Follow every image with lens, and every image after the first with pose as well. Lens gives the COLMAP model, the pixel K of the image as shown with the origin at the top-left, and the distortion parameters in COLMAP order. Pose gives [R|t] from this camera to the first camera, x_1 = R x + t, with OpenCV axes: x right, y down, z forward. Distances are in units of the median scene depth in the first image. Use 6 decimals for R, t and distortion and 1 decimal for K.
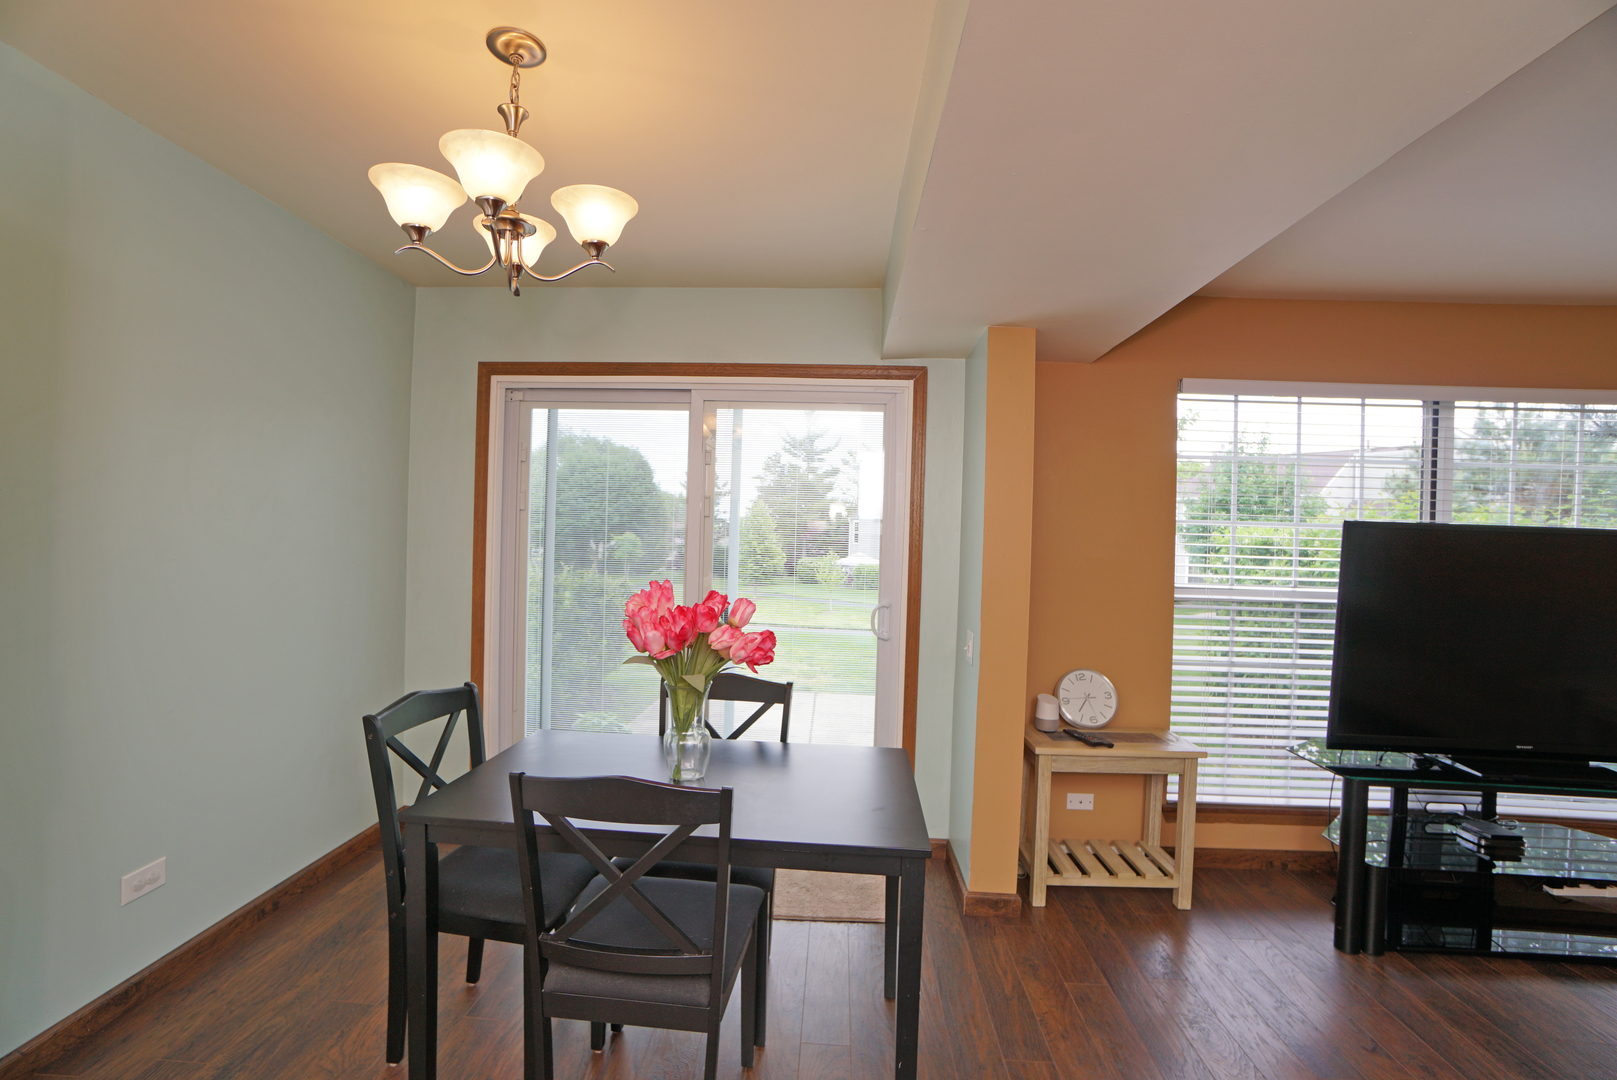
lens RADIAL K [[712.1, 0, 804.3], [0, 712.1, 536.9], [0, 0, 1]] dist [-0.061020, -0.000039]
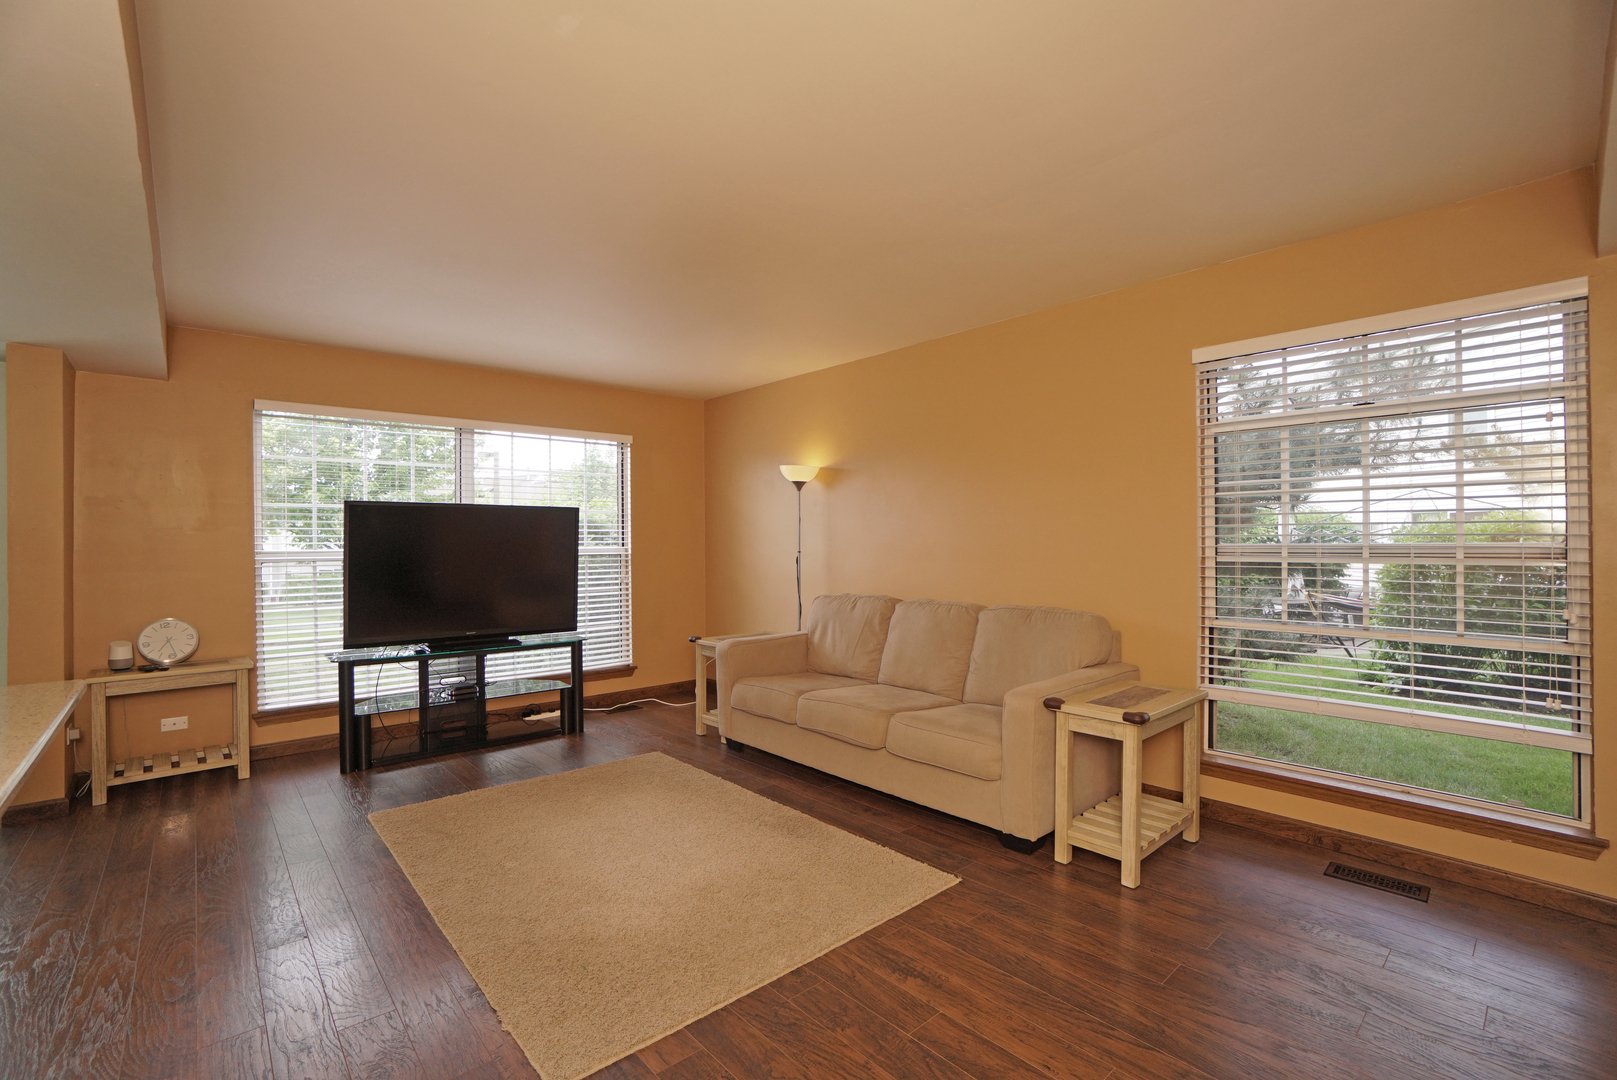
lens RADIAL K [[714.2, 0, 799.8], [0, 714.2, 535.8], [0, 0, 1]] dist [-0.061518, 0.022340]
pose [[0.713410, -0.026451, 0.700247, 0.360132], [0.025618, 0.999604, 0.011659, 0.054603], [-0.700278, 0.009622, 0.713805, -0.733589]]
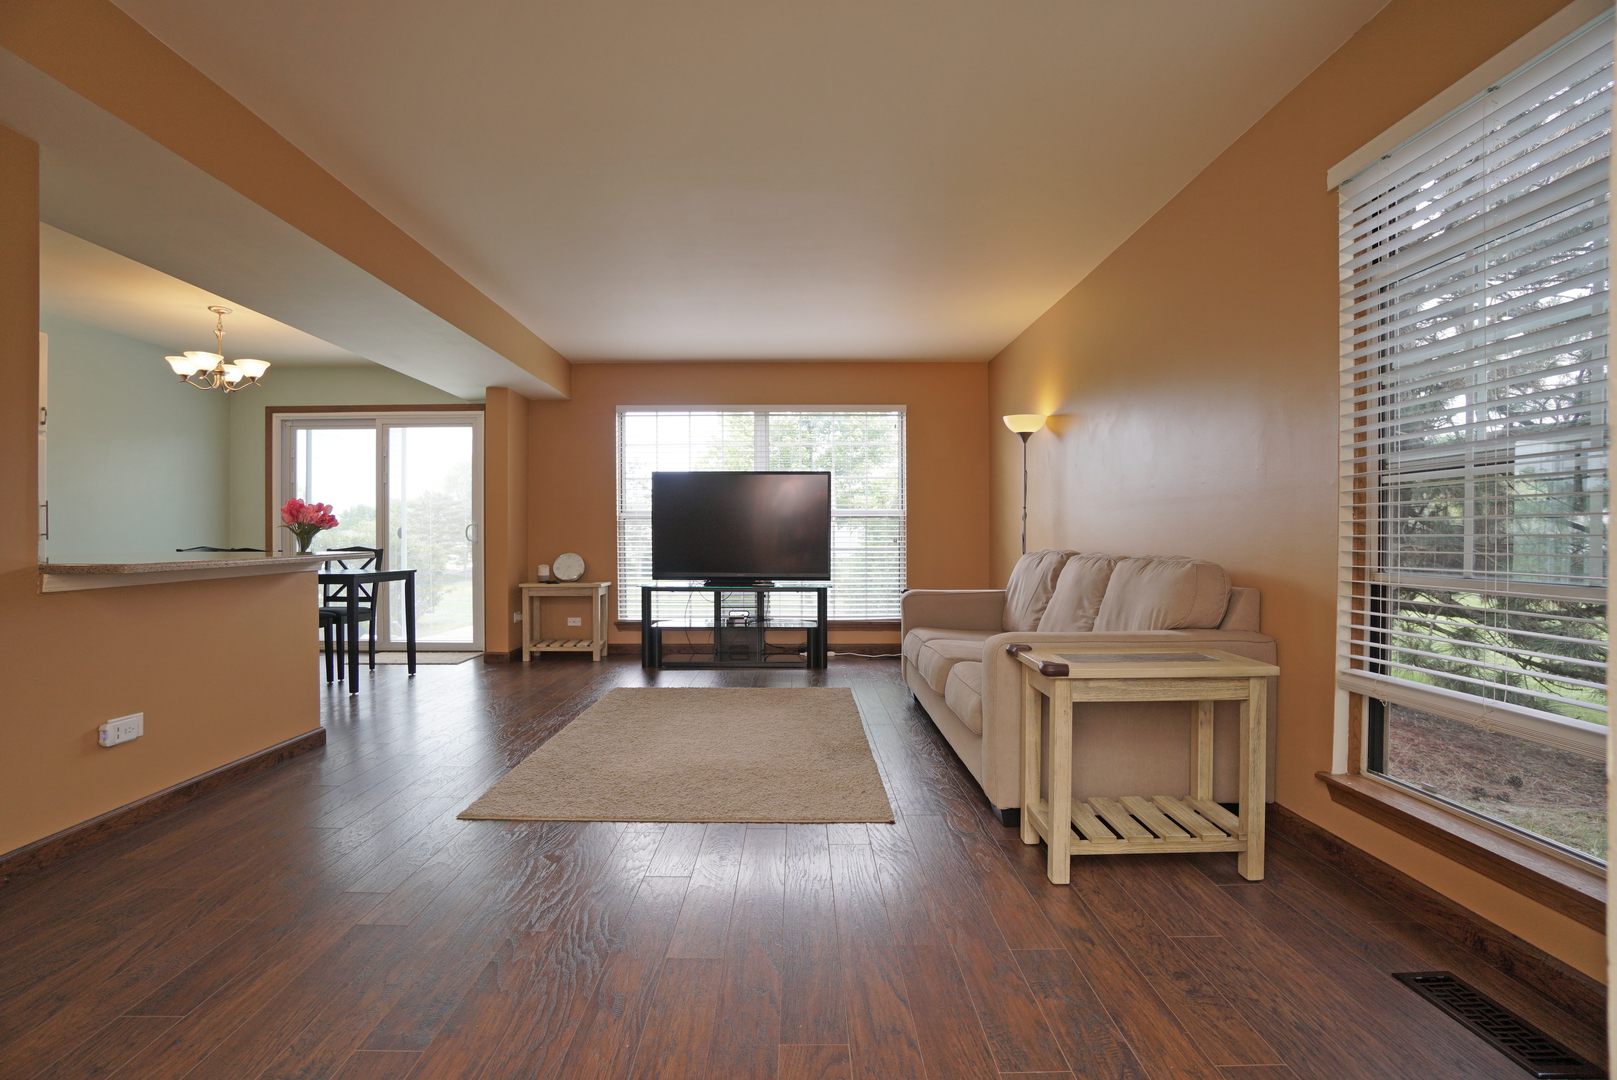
lens RADIAL K [[714.2, 0, 799.8], [0, 714.2, 535.8], [0, 0, 1]] dist [-0.061518, 0.022340]
pose [[0.997926, -0.031380, 0.056202, 0.973497], [0.031185, 0.999504, 0.004344, 0.156760], [-0.056310, -0.002583, 0.998410, -1.084551]]
